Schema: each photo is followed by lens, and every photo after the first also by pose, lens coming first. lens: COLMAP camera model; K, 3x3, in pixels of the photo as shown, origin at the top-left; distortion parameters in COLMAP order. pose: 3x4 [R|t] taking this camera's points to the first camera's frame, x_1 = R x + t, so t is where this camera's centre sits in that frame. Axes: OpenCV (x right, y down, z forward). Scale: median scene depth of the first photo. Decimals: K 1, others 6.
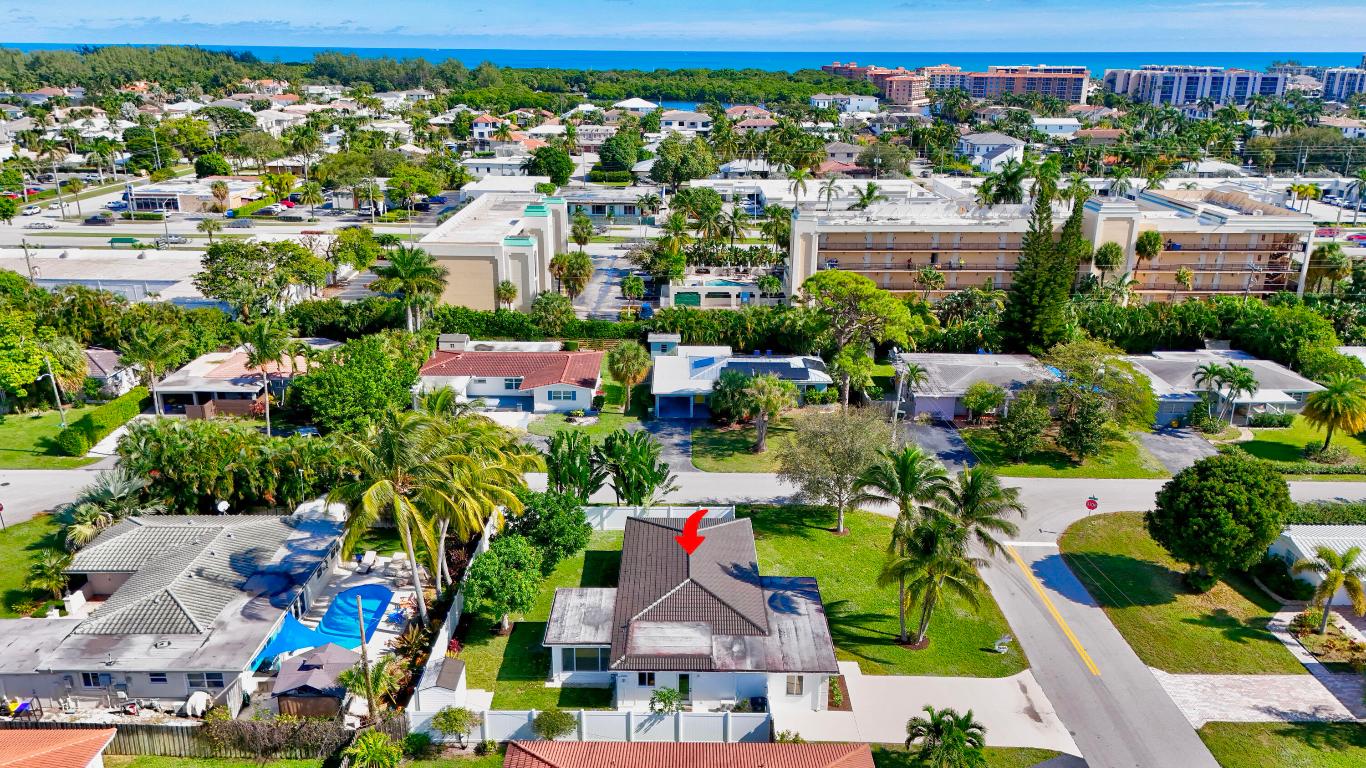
lens RADIAL K [[967.5, 0, 678.3], [0, 967.5, 381.5], [0, 0, 1]] dist [0.003237, -0.007398]
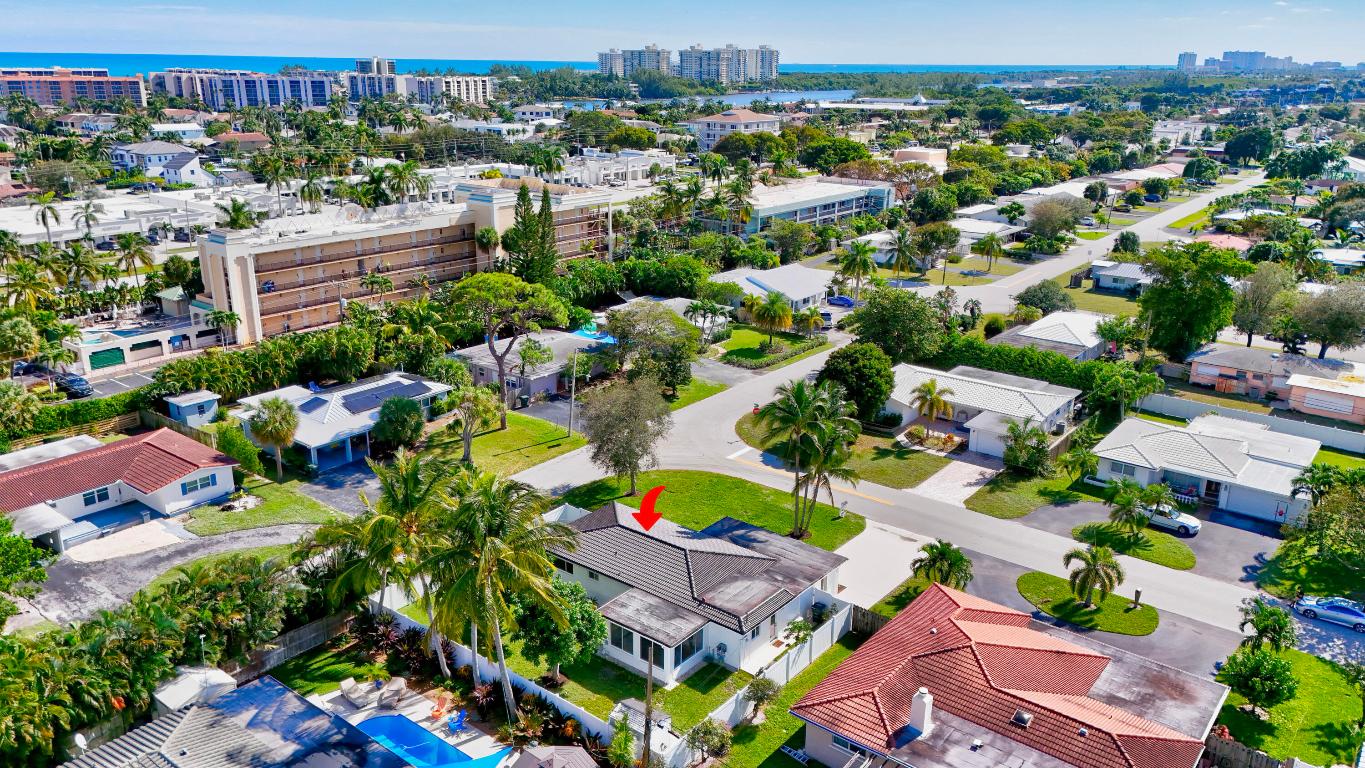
lens RADIAL K [[966.8, 0, 681.4], [0, 966.8, 386.0], [0, 0, 1]] dist [0.003237, -0.007398]
pose [[0.602154, -0.238240, 0.762006, -0.449580], [0.236774, 0.964790, 0.114536, -0.058242], [-0.762462, 0.111455, 0.637361, 0.170497]]
